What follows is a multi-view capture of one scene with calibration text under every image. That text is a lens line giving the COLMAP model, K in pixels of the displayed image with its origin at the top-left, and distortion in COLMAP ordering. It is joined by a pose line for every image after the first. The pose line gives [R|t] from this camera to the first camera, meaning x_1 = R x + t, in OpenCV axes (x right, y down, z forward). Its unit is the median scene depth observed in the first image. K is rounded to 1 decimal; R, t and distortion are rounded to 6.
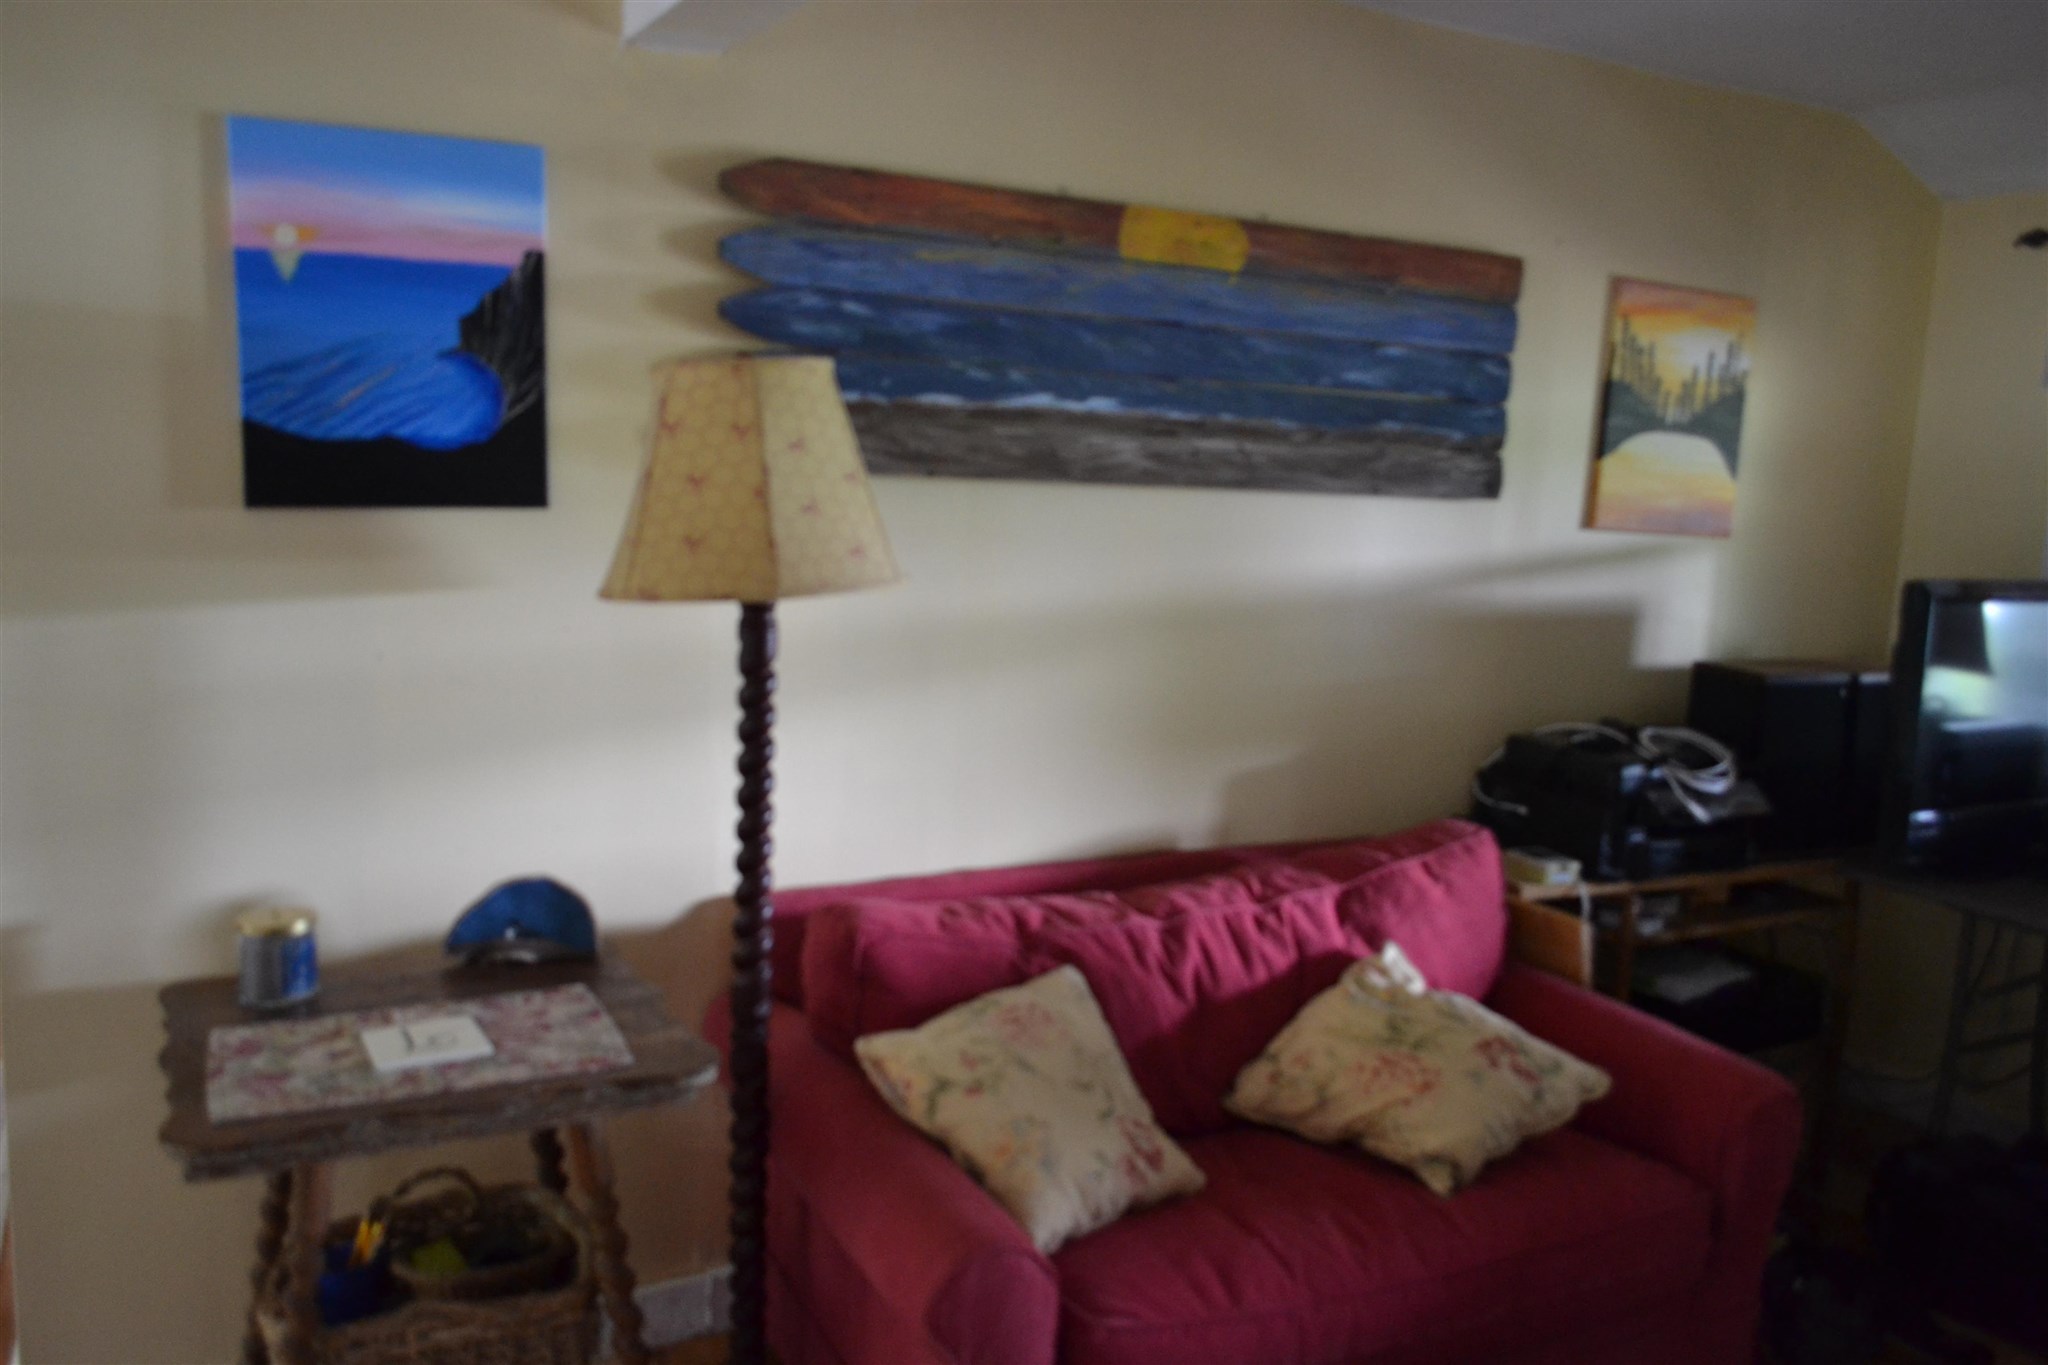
lens RADIAL K [[1609.0, 0, 1015.0], [0, 1609.0, 694.3], [0, 0, 1]] dist [-0.008102, -0.005074]
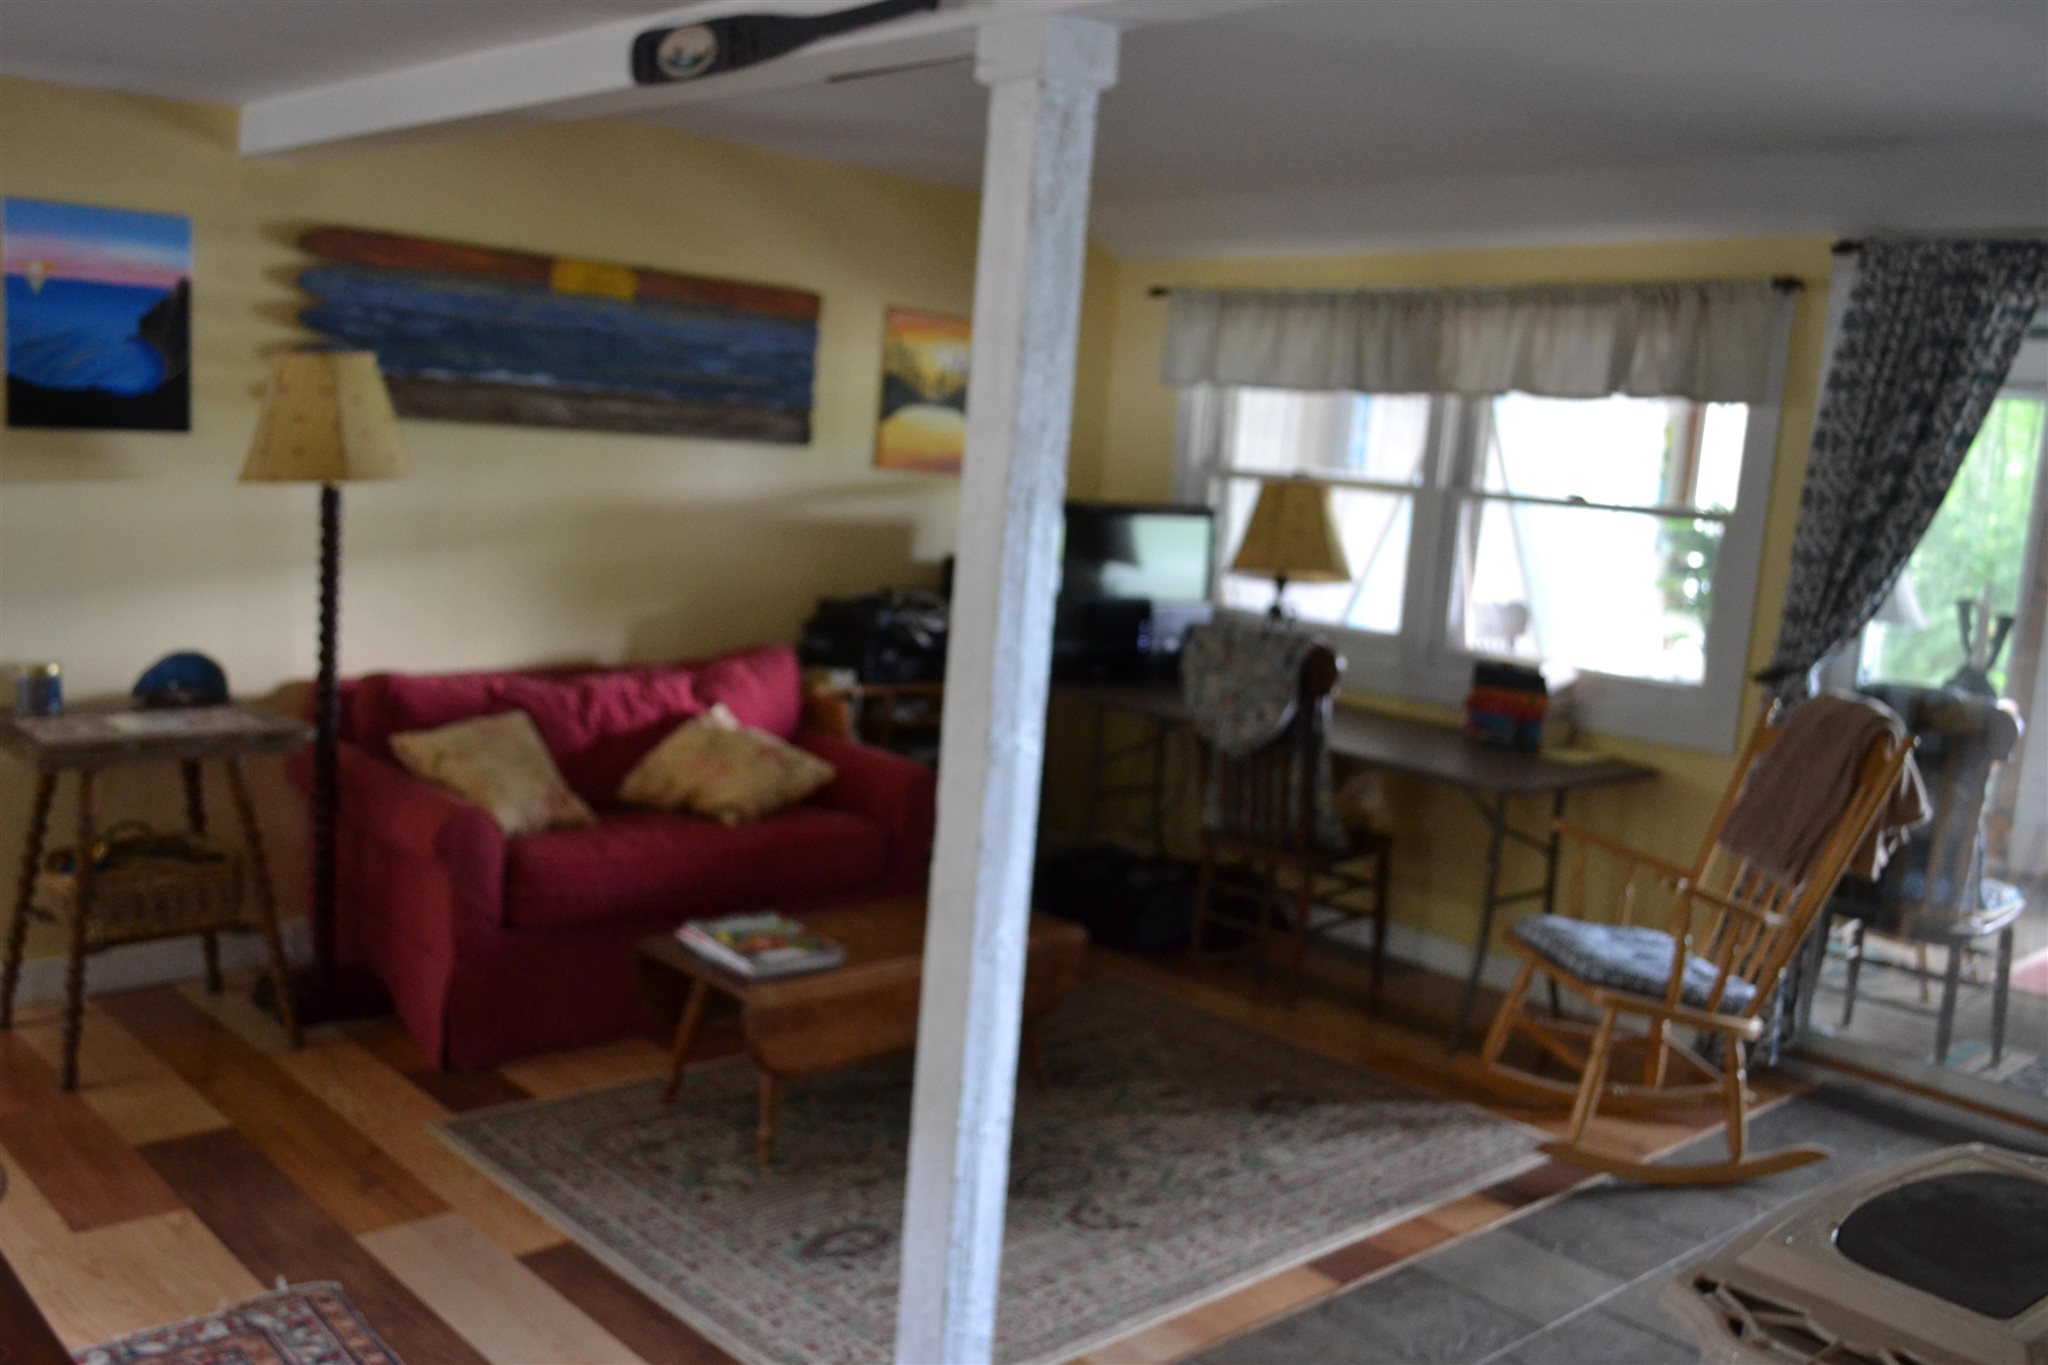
lens RADIAL K [[1829.0, 0, 1001.1], [0, 1829.0, 693.9], [0, 0, 1]] dist [-0.013799, 0.008391]
pose [[0.968887, -0.008538, 0.247358, 0.047120], [0.008186, 0.999963, 0.002451, 0.143430], [-0.247370, -0.000350, 0.968921, -0.950081]]
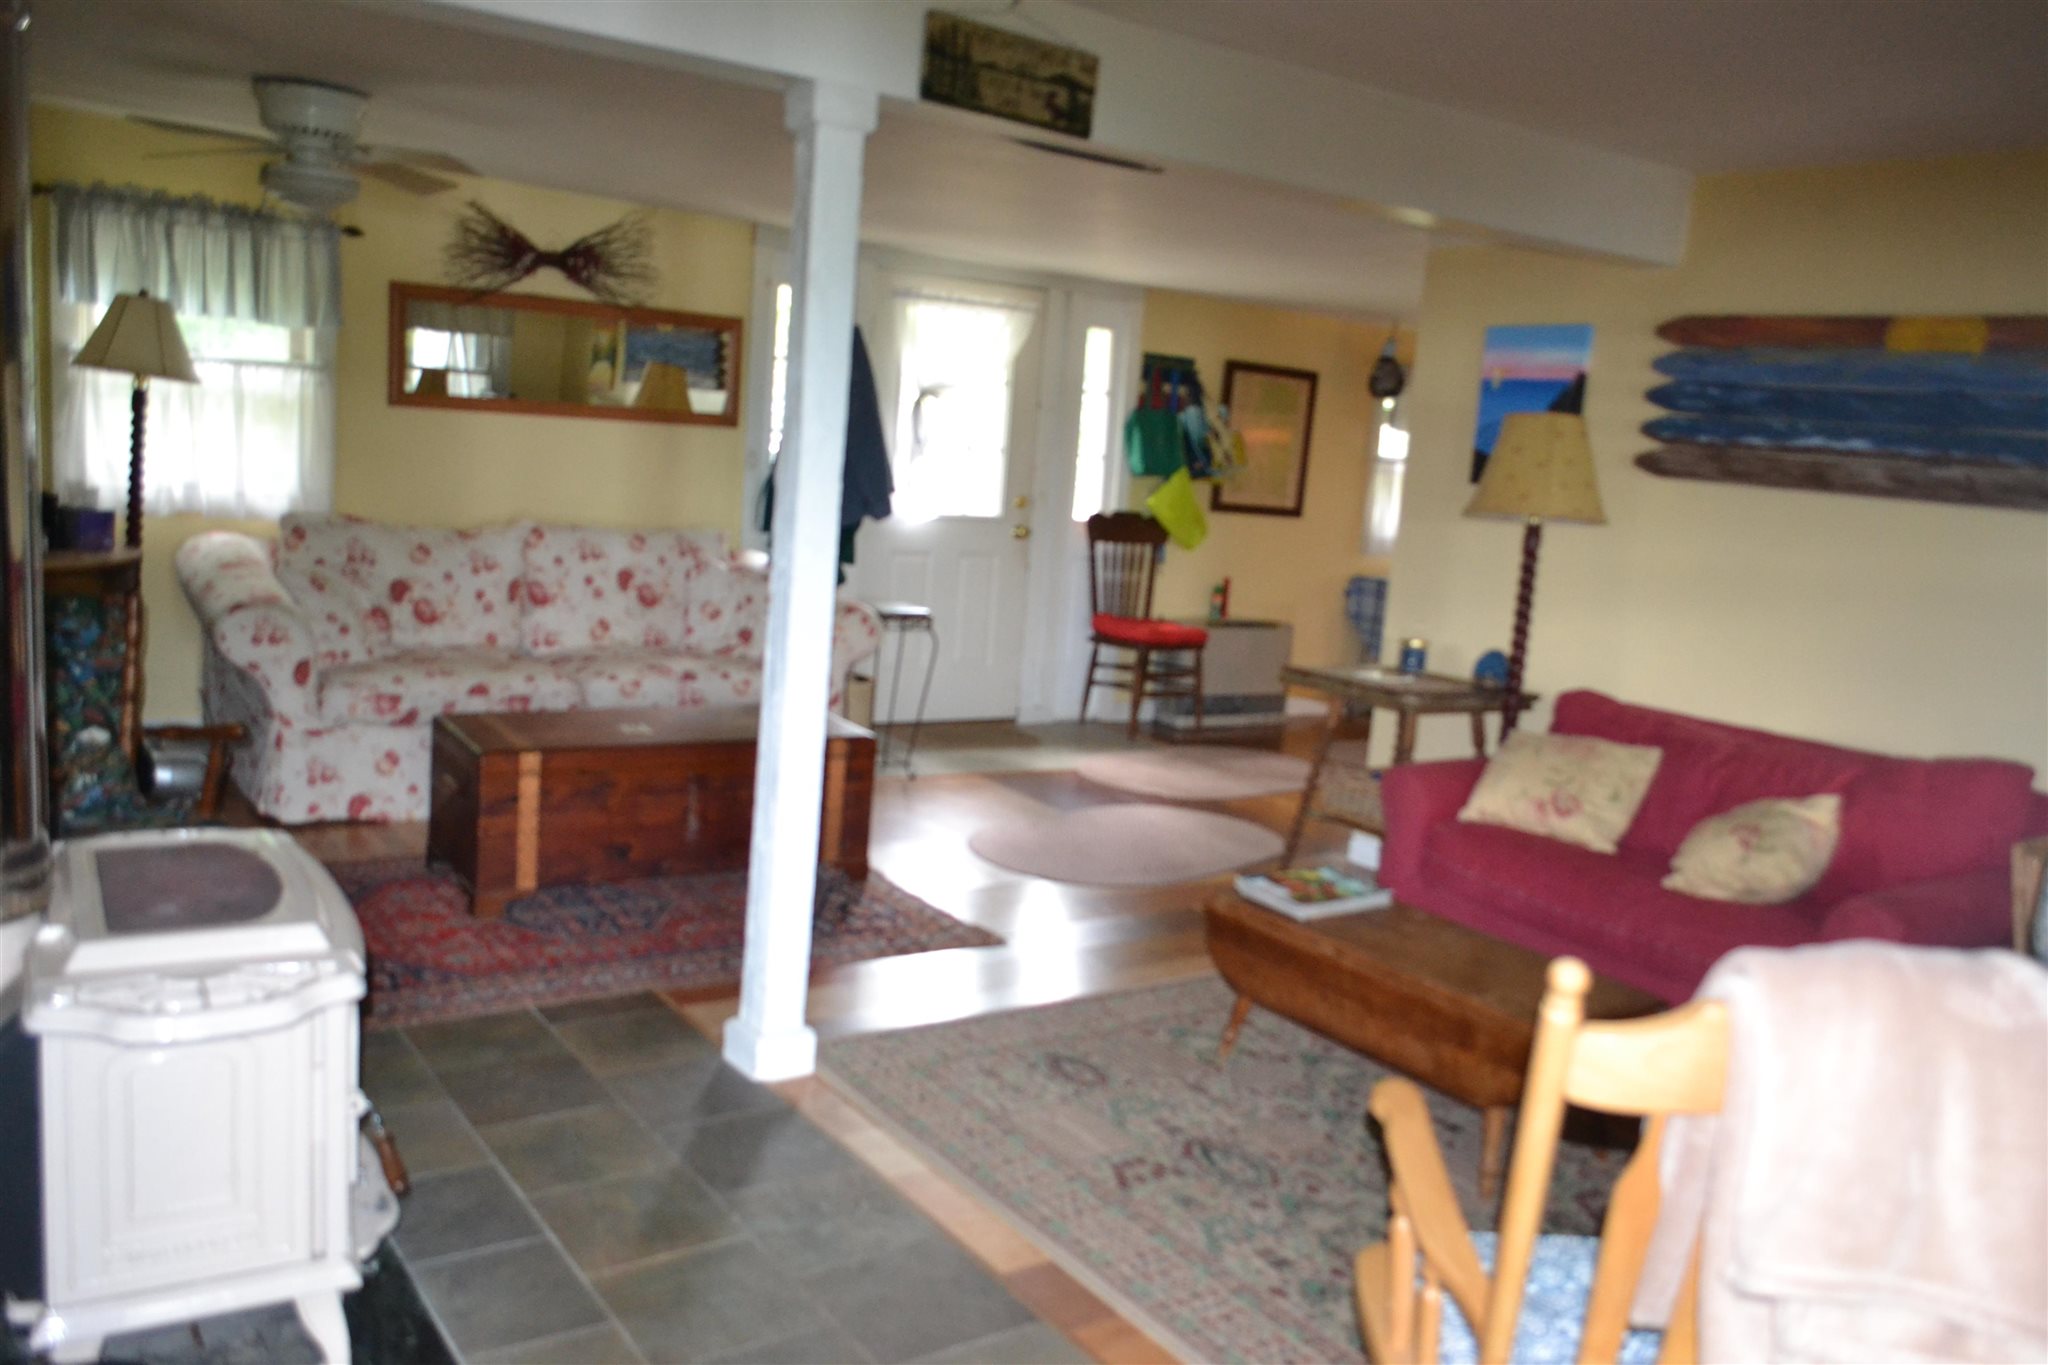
lens RADIAL K [[1609.0, 0, 1017.4], [0, 1609.0, 678.3], [0, 0, 1]] dist [-0.008102, -0.005074]
pose [[0.126183, 0.125912, -0.983984, 1.619758], [-0.217356, 0.971319, 0.096418, 0.074501], [0.967902, 0.201709, 0.149931, 0.015820]]
